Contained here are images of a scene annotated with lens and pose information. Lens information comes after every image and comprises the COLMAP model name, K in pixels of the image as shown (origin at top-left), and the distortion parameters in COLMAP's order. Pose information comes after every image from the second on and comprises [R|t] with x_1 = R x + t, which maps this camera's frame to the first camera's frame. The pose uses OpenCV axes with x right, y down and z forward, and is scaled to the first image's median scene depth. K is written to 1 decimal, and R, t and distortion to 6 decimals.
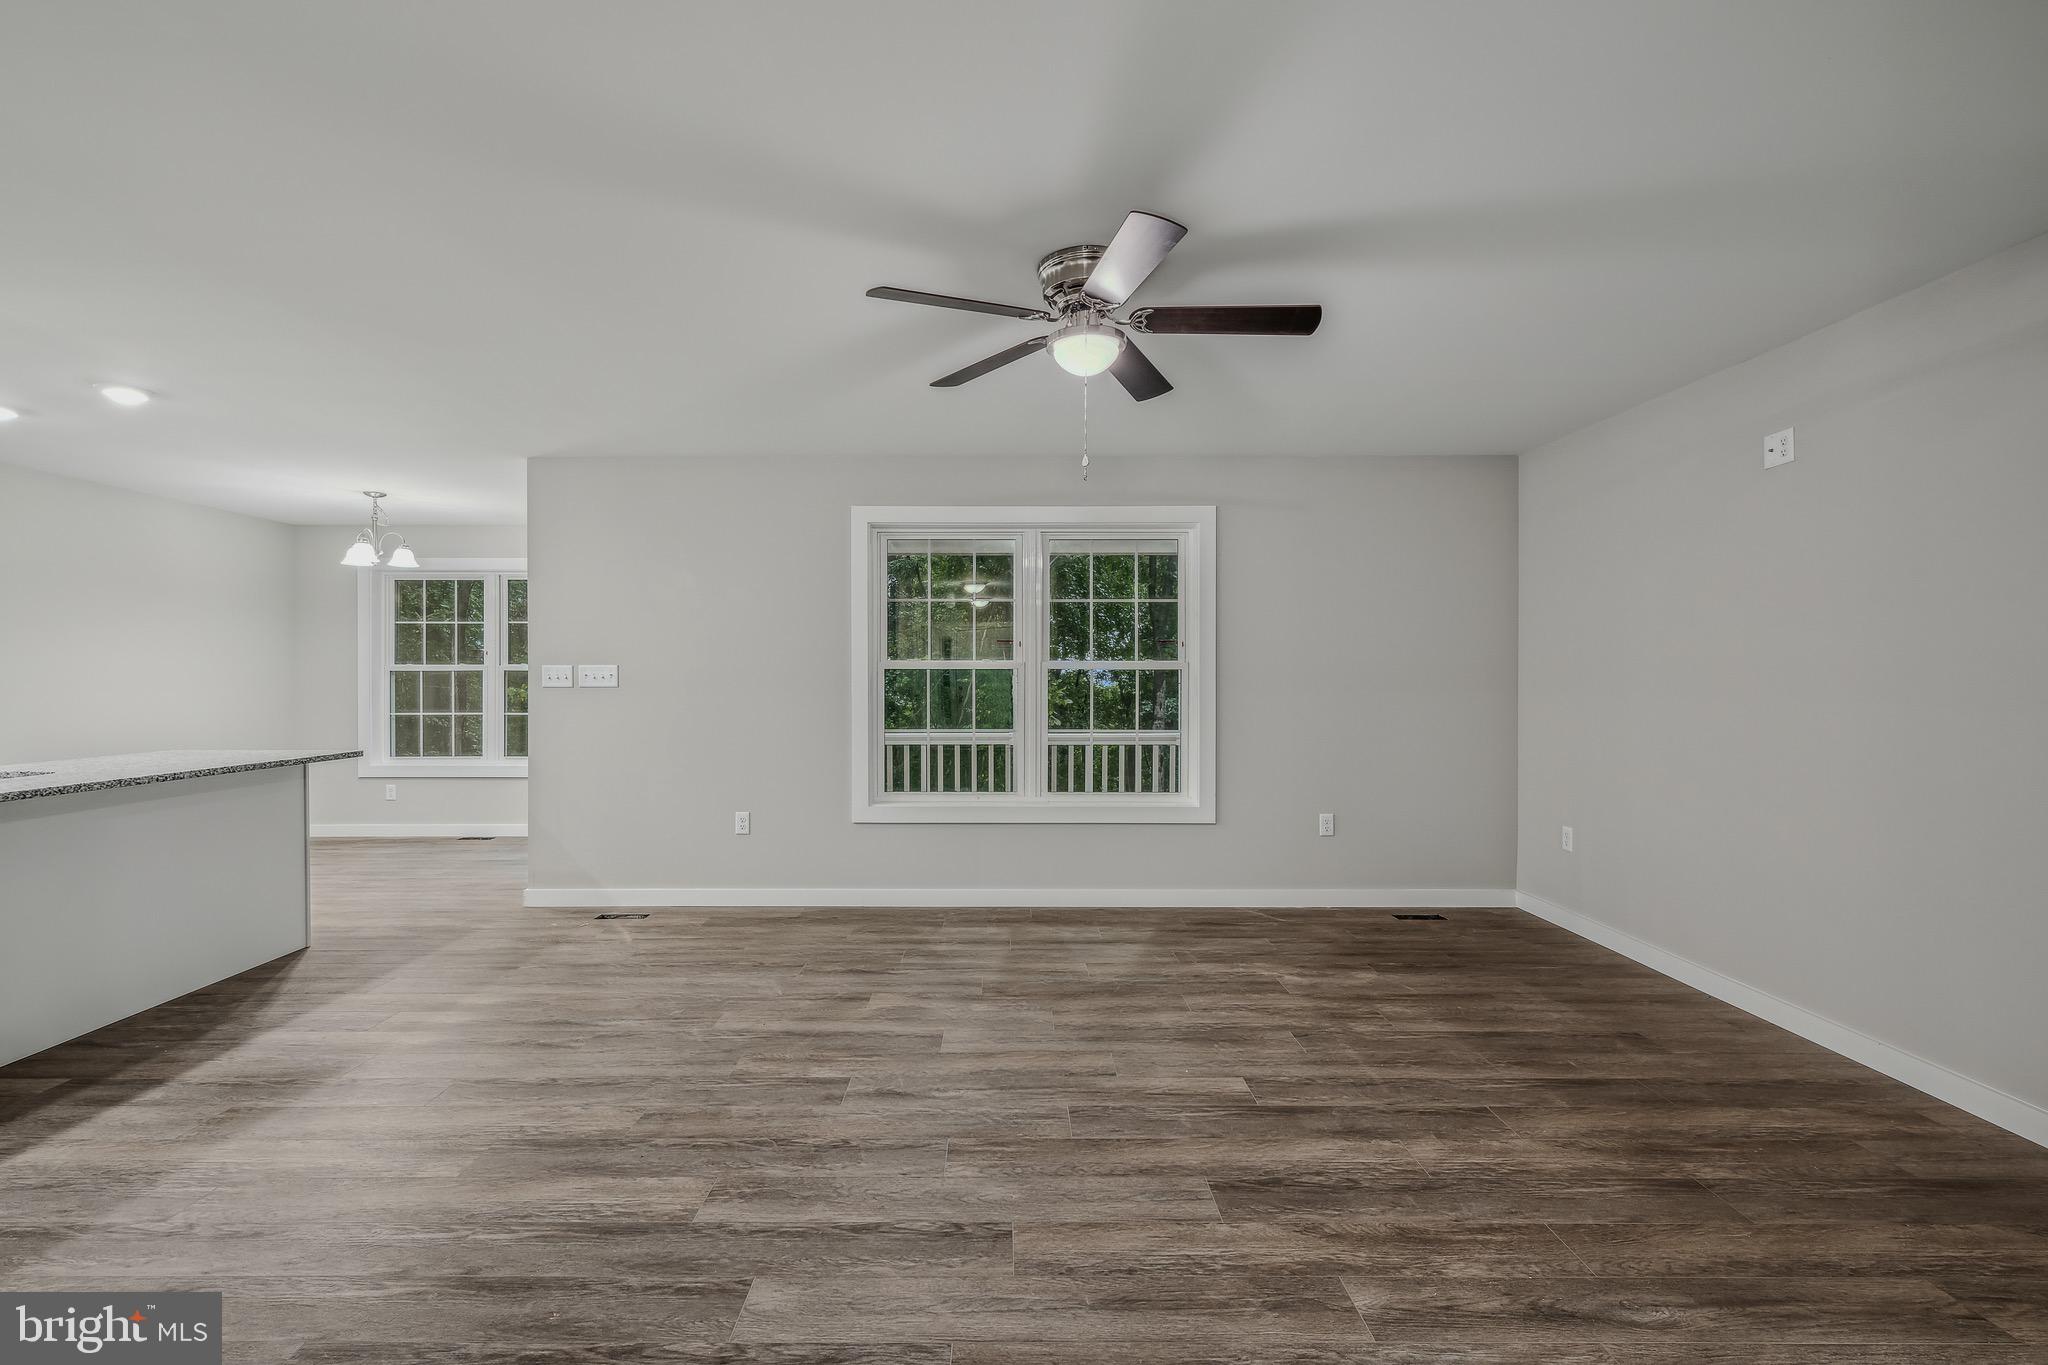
lens RADIAL K [[869.7, 0, 1024.0], [0, 869.7, 682.5], [0, 0, 1]] dist [0.003847, -0.004218]
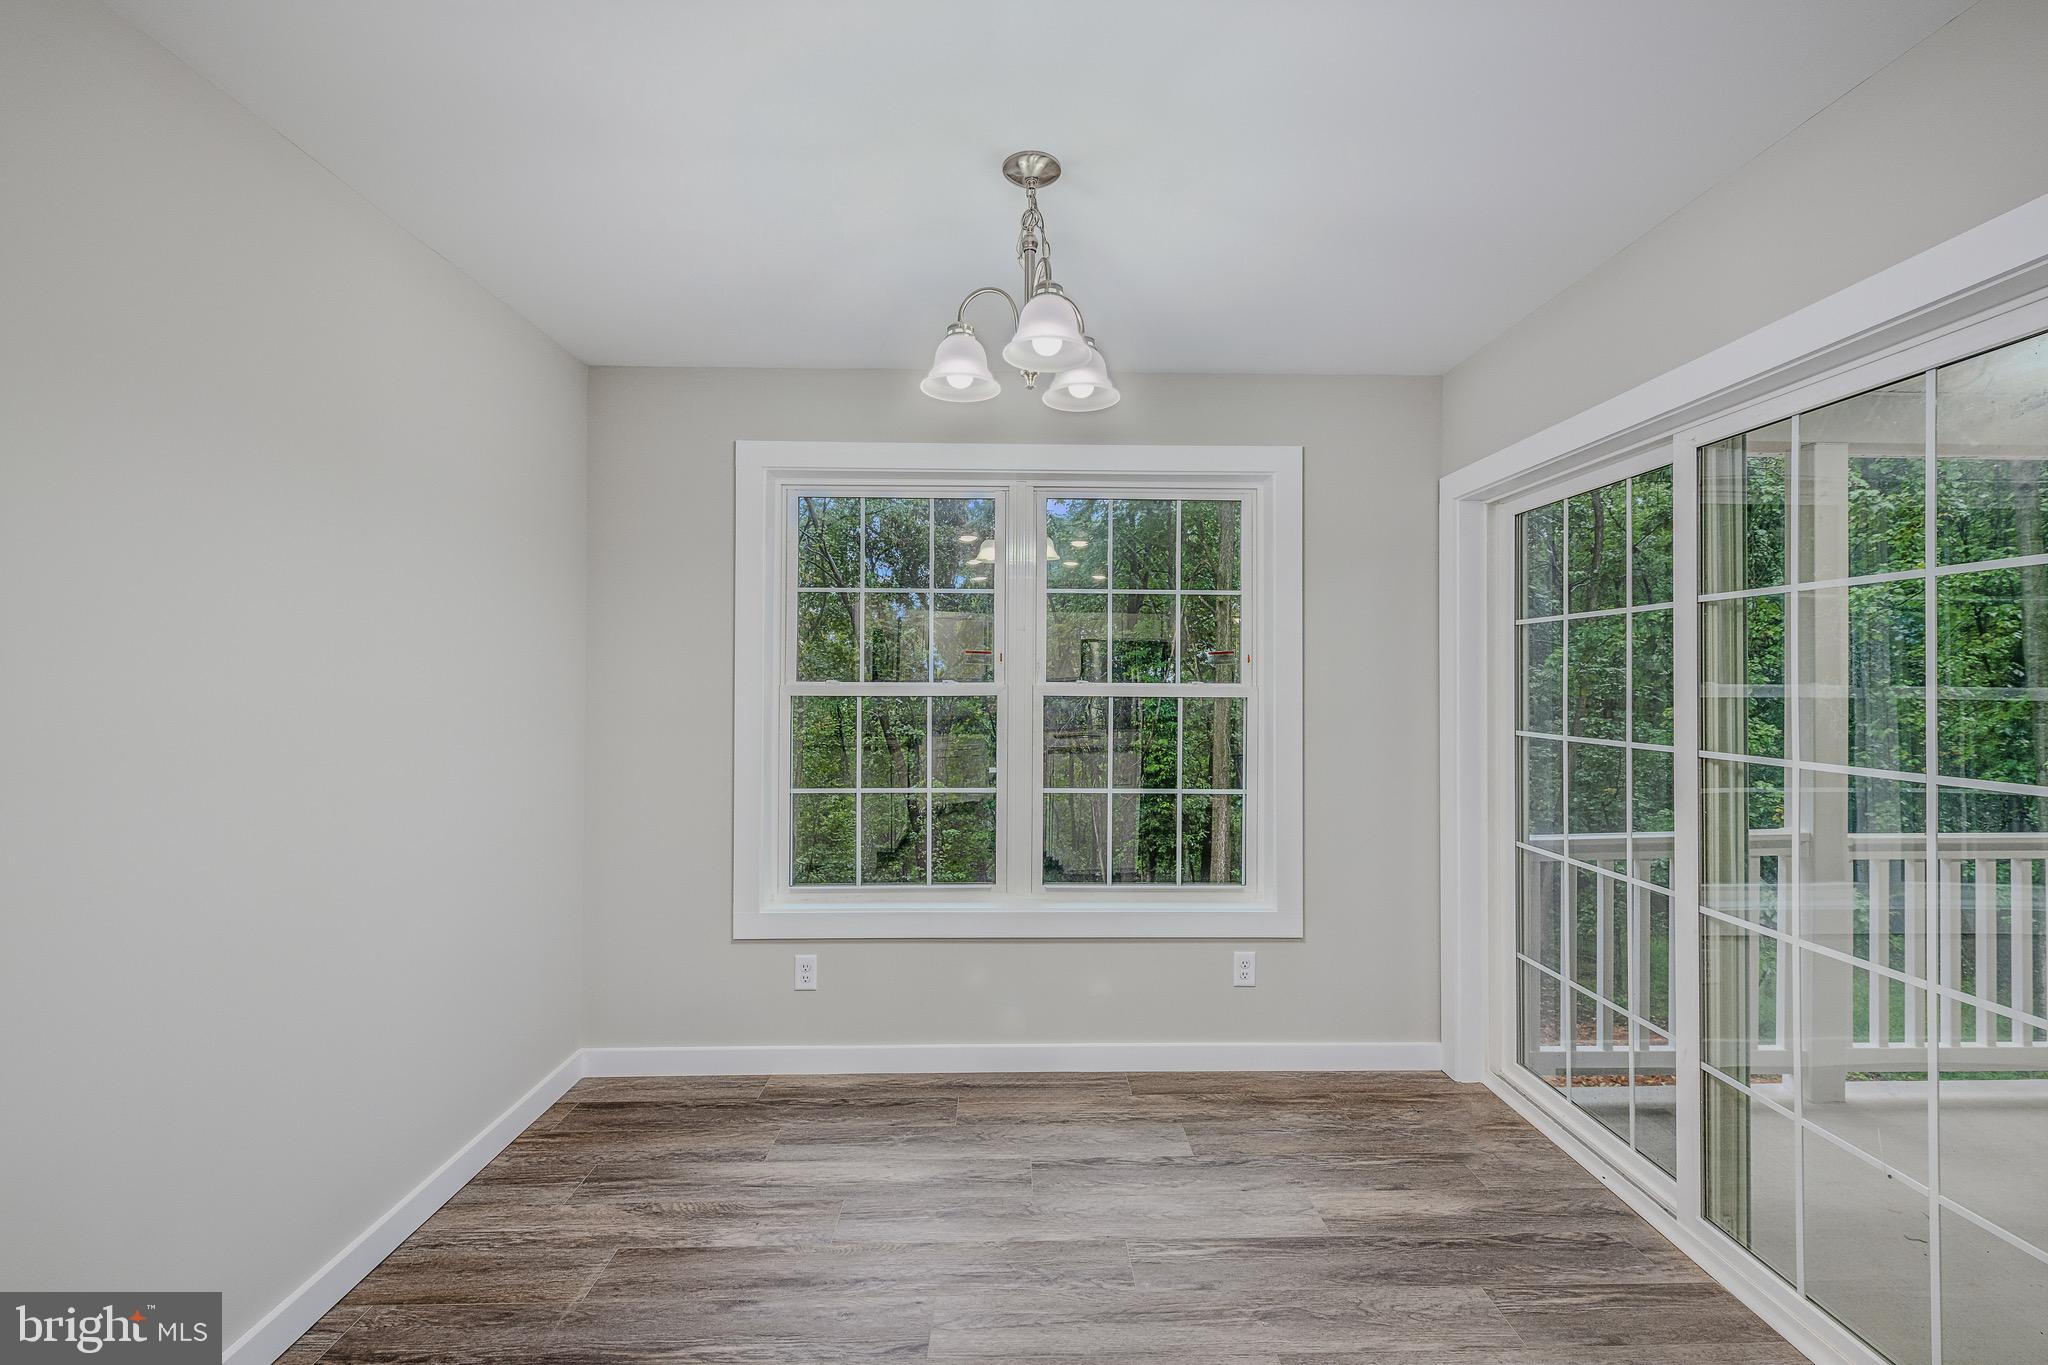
lens RADIAL K [[872.4, 0, 1035.9], [0, 872.4, 670.6], [0, 0, 1]] dist [0.002357, 0.000131]
pose [[0.999999, 0.001194, 0.000520, -1.114451], [-0.001181, 0.999733, -0.023077, -0.031006], [-0.000547, 0.023077, 0.999734, 1.010317]]
